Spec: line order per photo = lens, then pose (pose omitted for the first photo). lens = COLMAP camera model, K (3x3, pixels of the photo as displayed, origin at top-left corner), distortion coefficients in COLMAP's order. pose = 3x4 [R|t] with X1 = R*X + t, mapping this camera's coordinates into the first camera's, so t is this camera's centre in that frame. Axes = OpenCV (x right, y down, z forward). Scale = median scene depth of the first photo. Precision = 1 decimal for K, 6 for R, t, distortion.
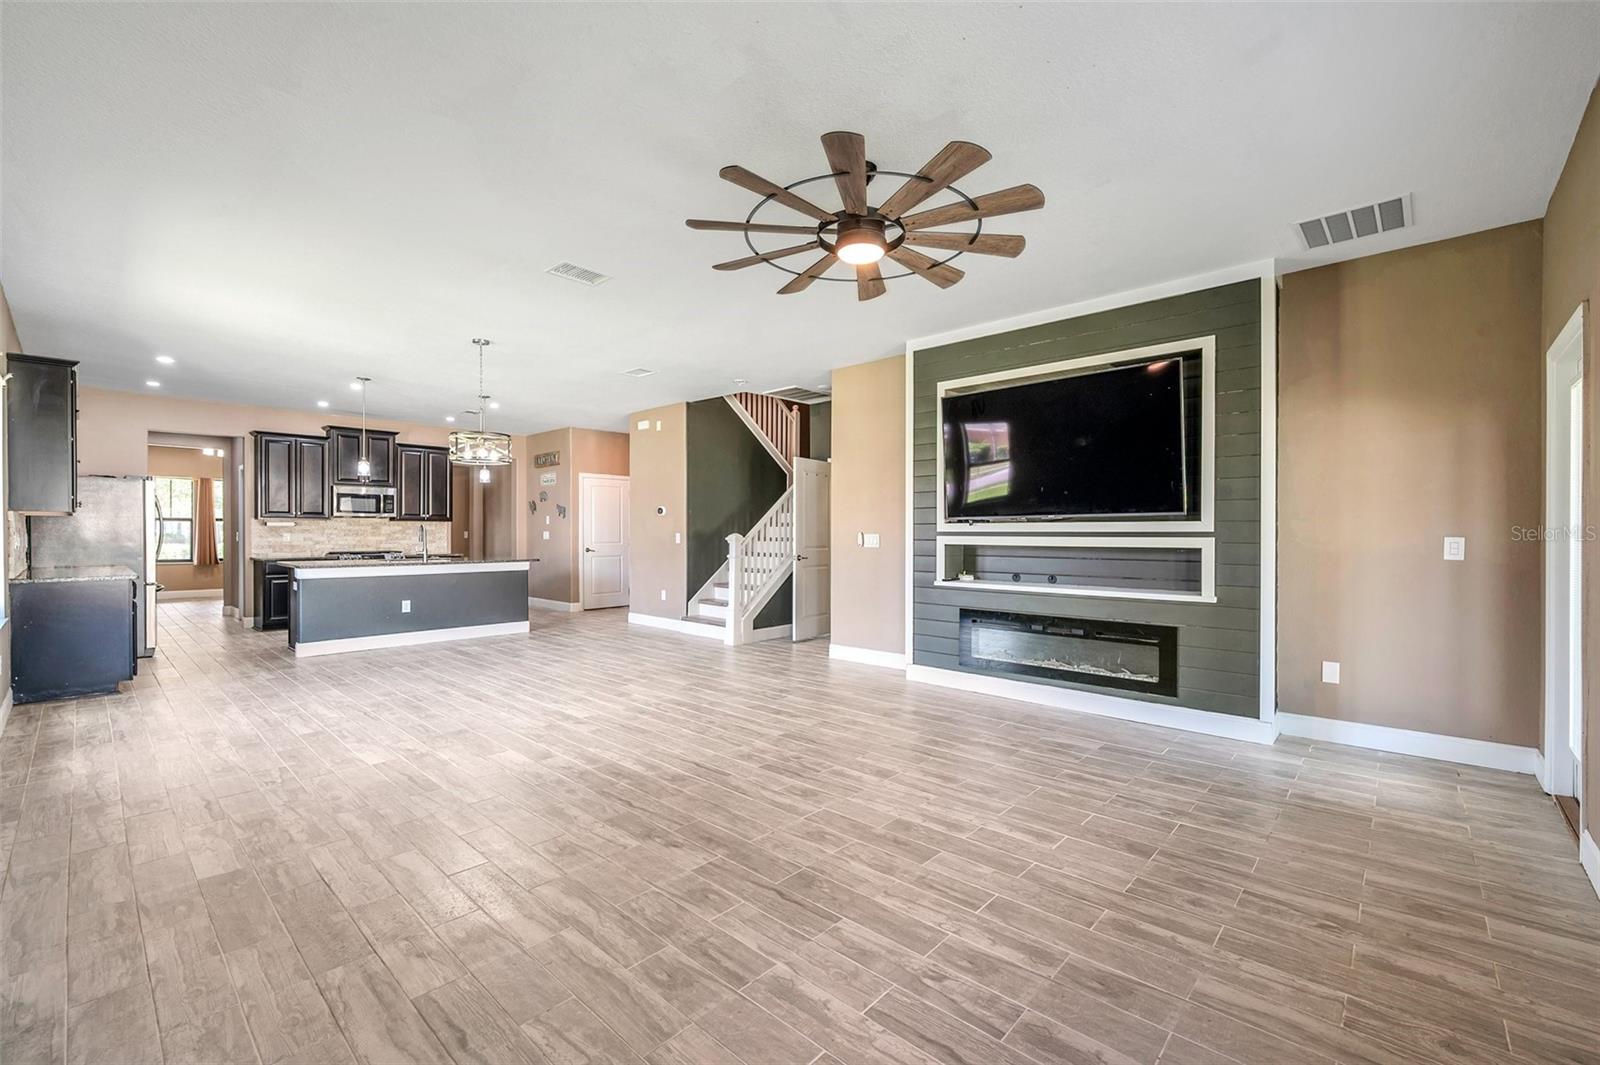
lens RADIAL K [[666.4, 0, 806.7], [0, 666.4, 555.4], [0, 0, 1]] dist [-0.016342, -0.000082]
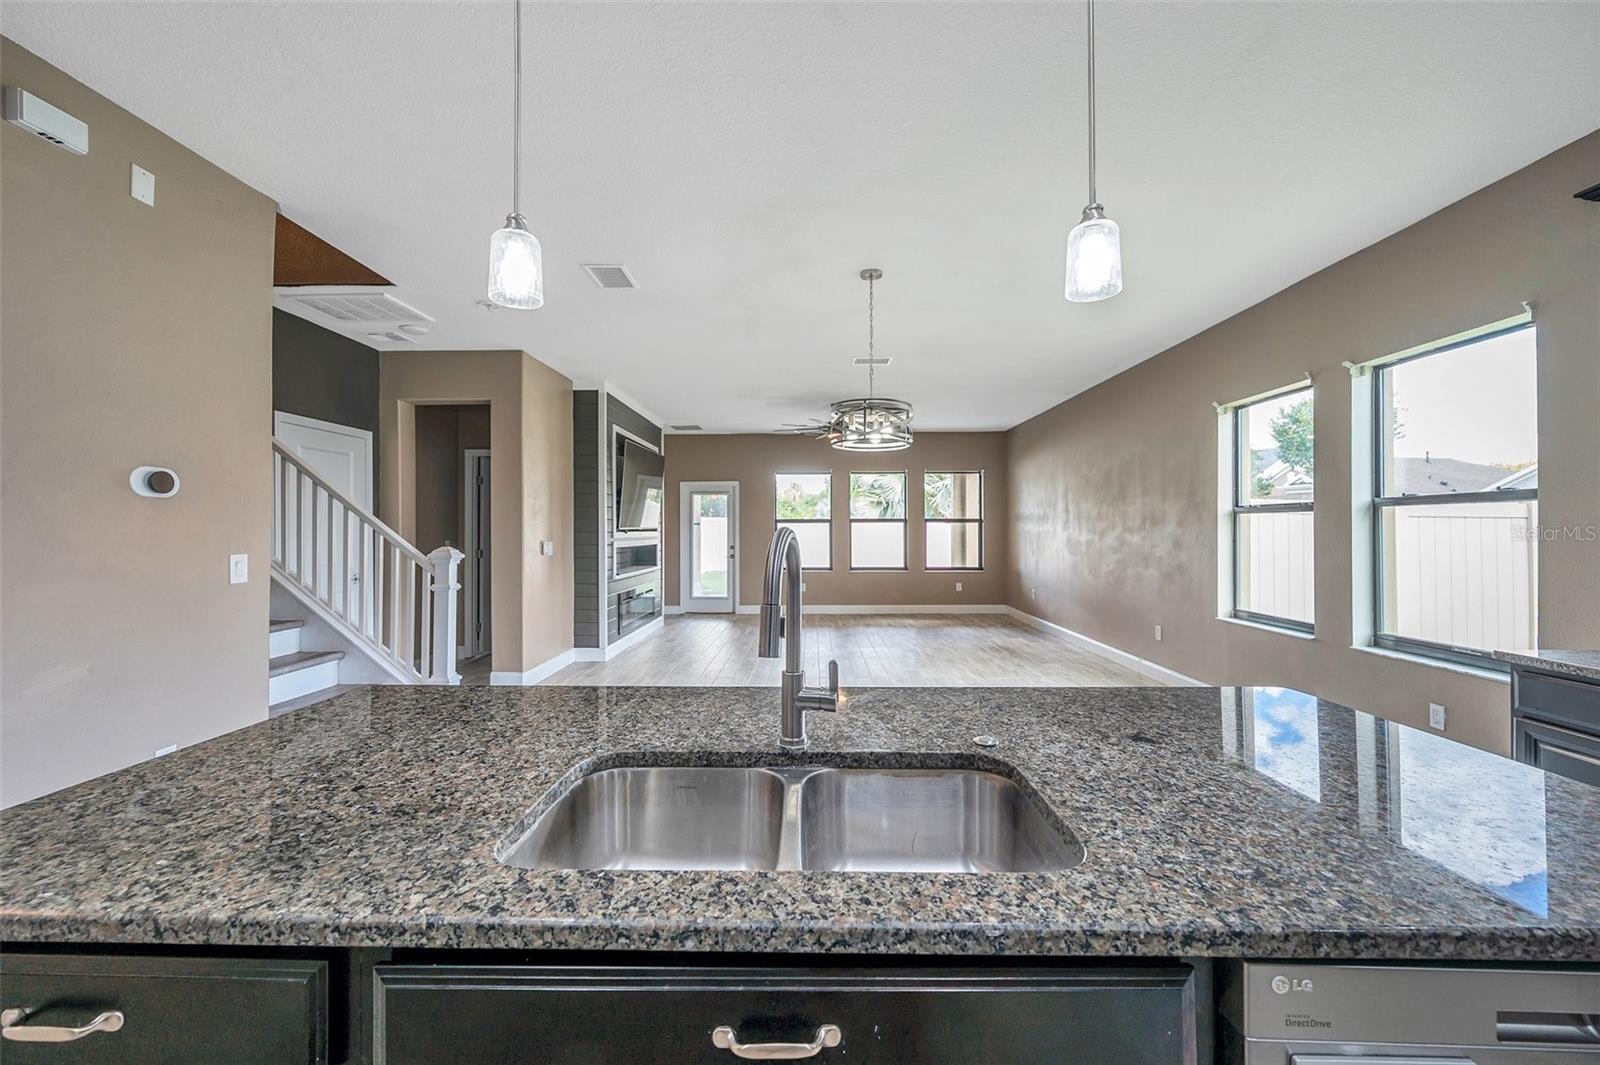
lens RADIAL K [[633.3, 0, 807.6], [0, 633.3, 525.3], [0, 0, 1]] dist [-0.002167, 0.000080]
pose [[-0.660894, 0.005839, 0.750456, -0.546523], [0.027183, 0.999500, 0.016162, -0.039760], [-0.749987, 0.031082, -0.660722, 0.863845]]
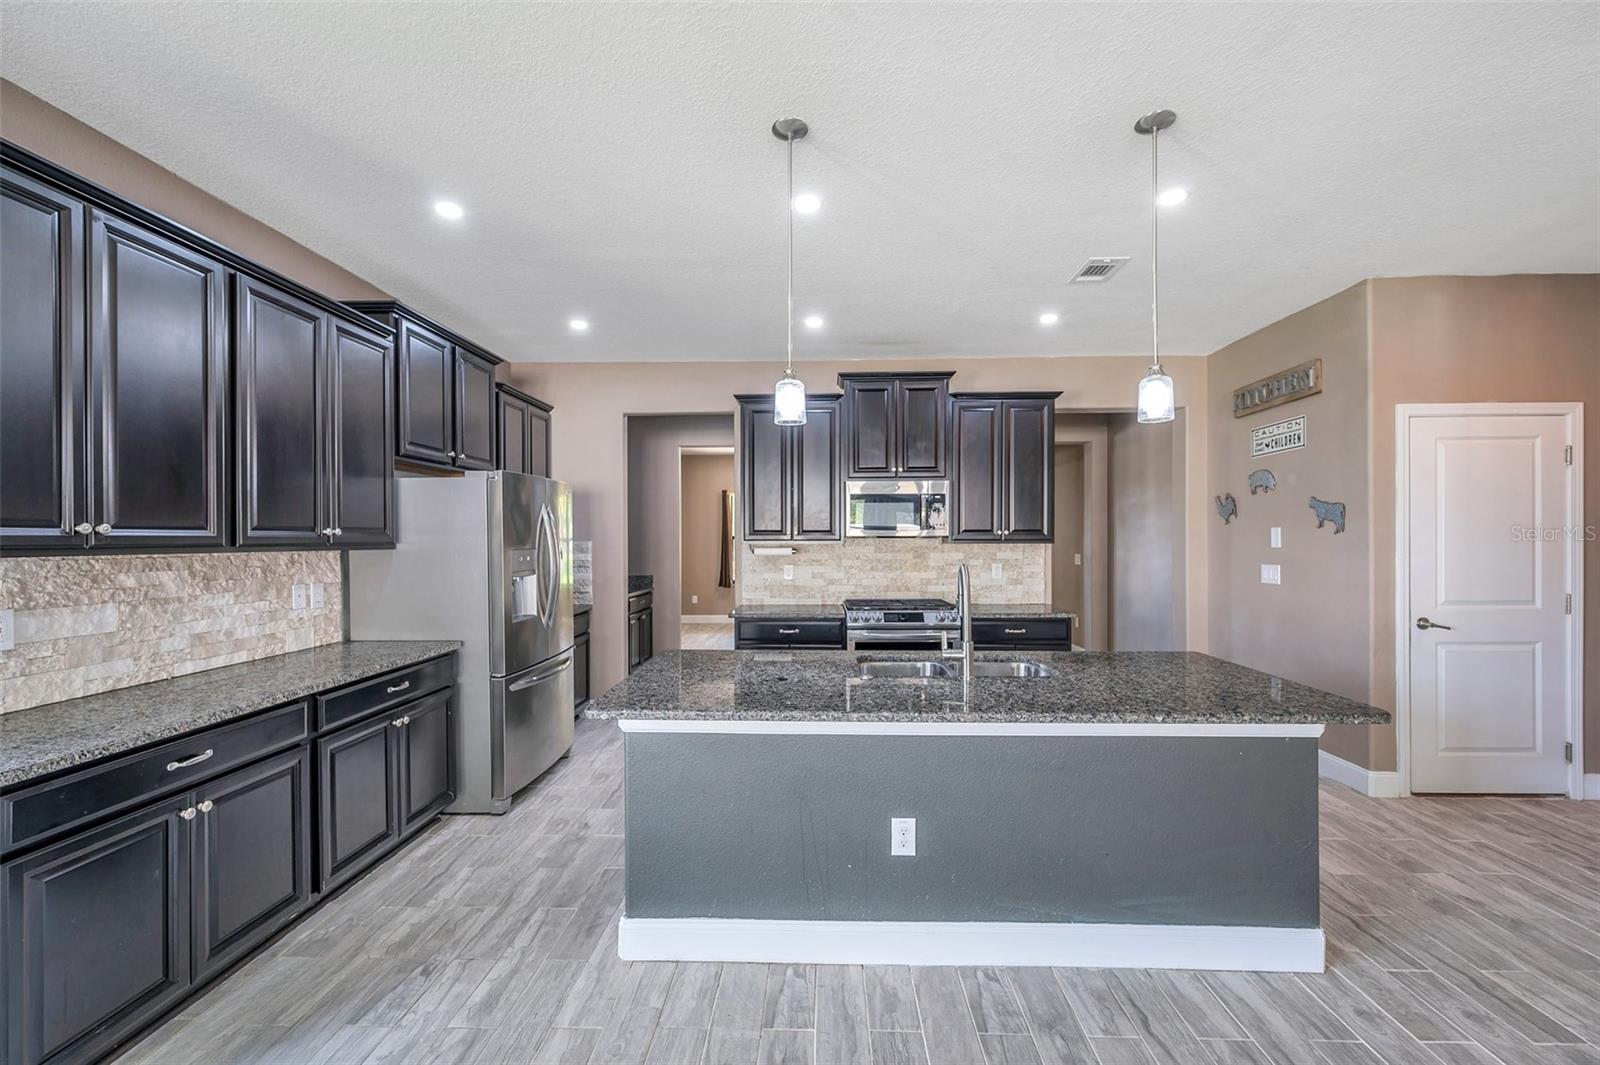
lens RADIAL K [[636.1, 0, 799.0], [0, 636.1, 538.5], [0, 0, 1]] dist [0.001972, -0.000426]
pose [[0.640347, -0.004926, -0.768070, -0.304367], [-0.021962, 0.999453, -0.024721, -0.040167], [0.767771, 0.032698, 0.639889, 0.574252]]
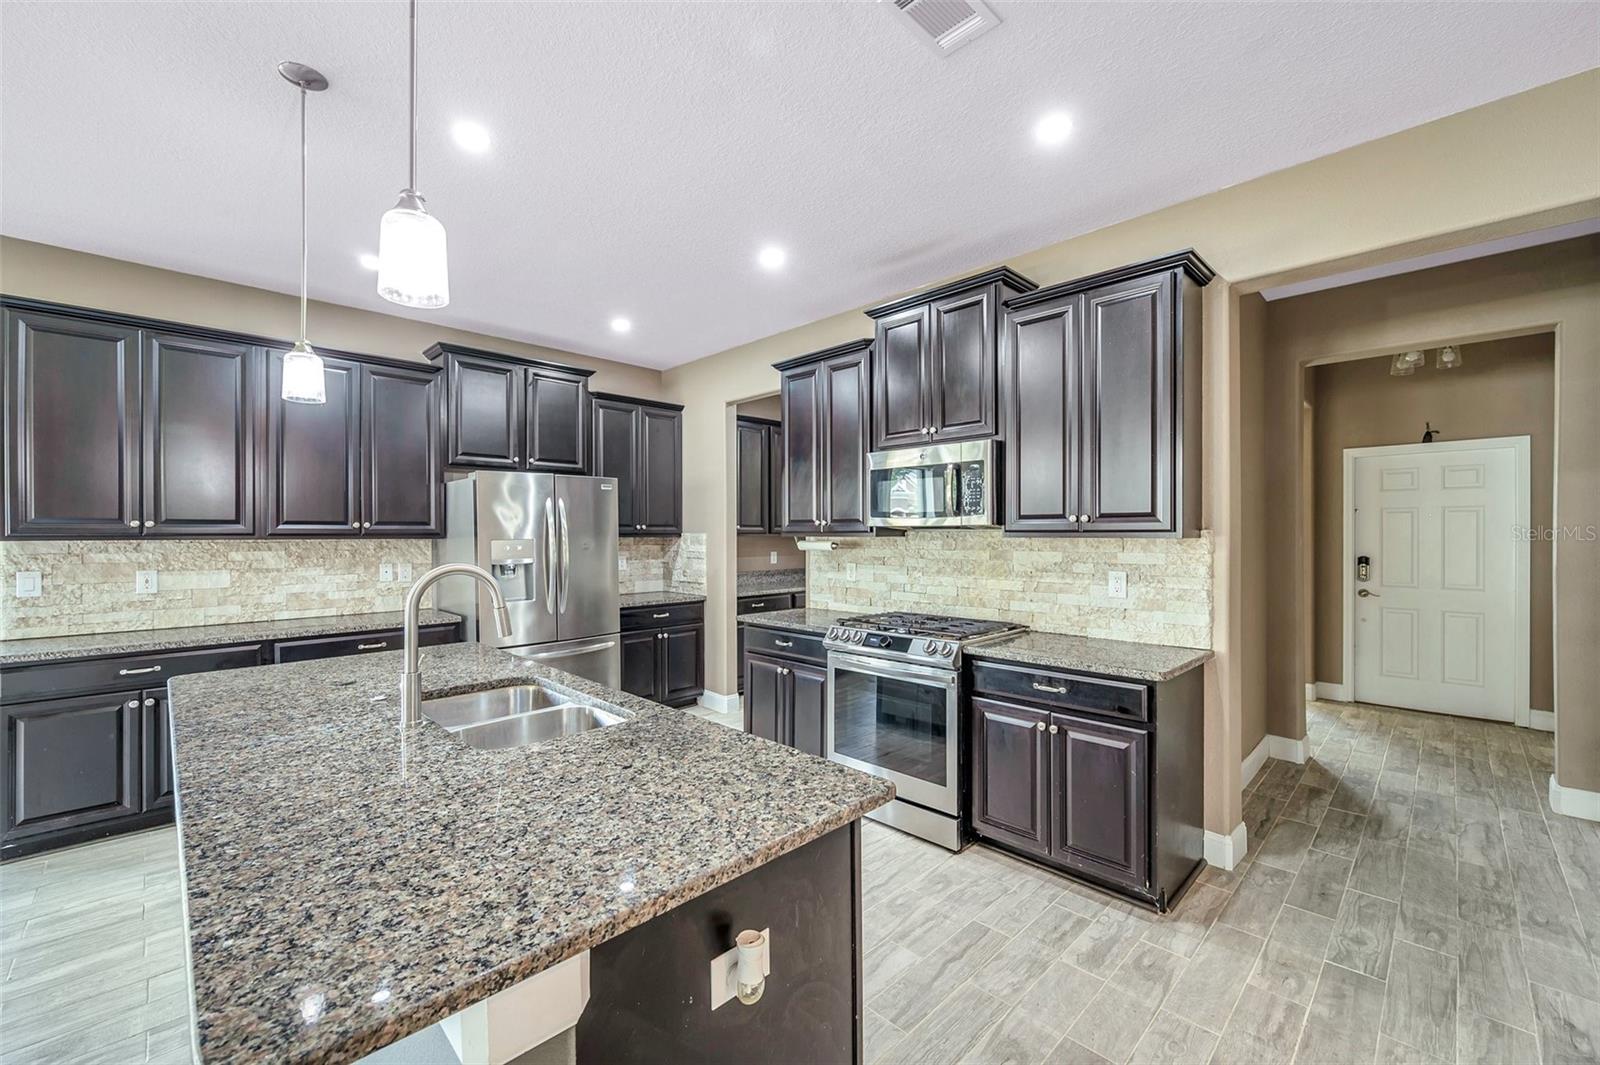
lens RADIAL K [[657.3, 0, 797.1], [0, 657.3, 534.9], [0, 0, 1]] dist [-0.000961, -0.000078]
pose [[-0.059399, -0.000499, -0.998234, -0.276081], [-0.032511, 0.999470, 0.001434, -0.049170], [0.997705, 0.032539, -0.059383, 0.896029]]
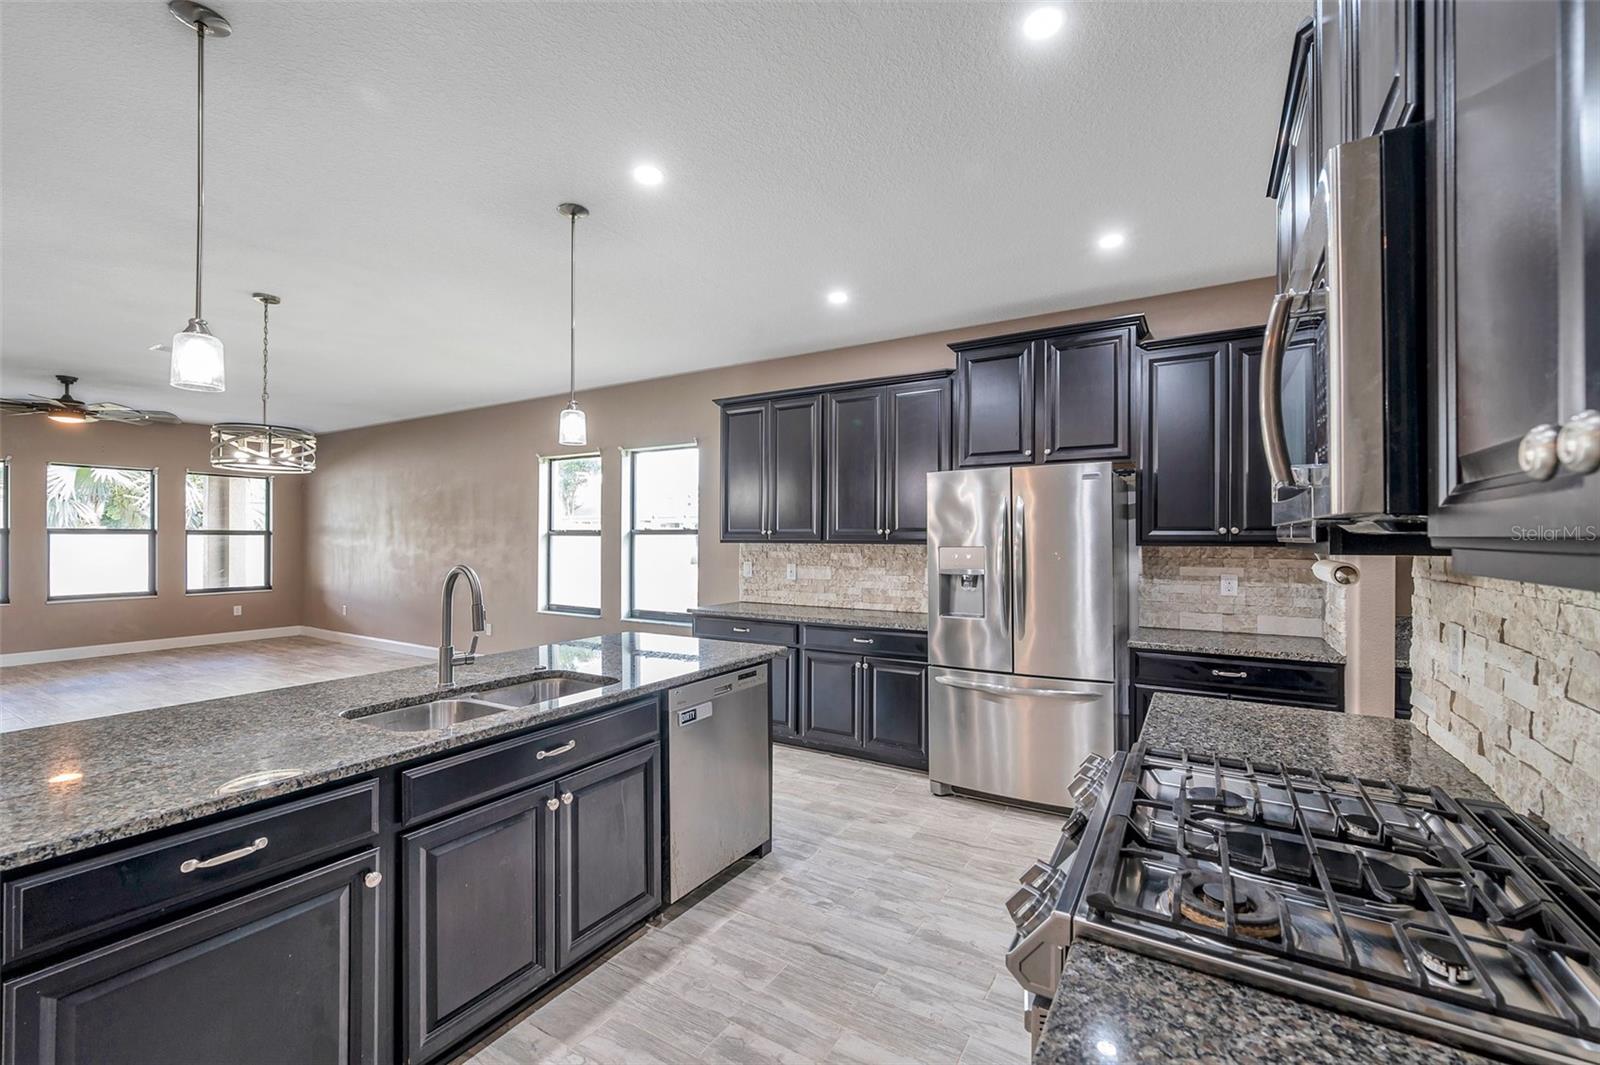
lens RADIAL K [[650.4, 0, 795.0], [0, 650.4, 536.4], [0, 0, 1]] dist [0.001130, -0.000173]
pose [[-0.982264, -0.004906, -0.187438, -0.526504], [-0.010956, 0.999451, 0.031257, -0.055974], [0.187182, 0.032756, -0.981779, 1.032350]]
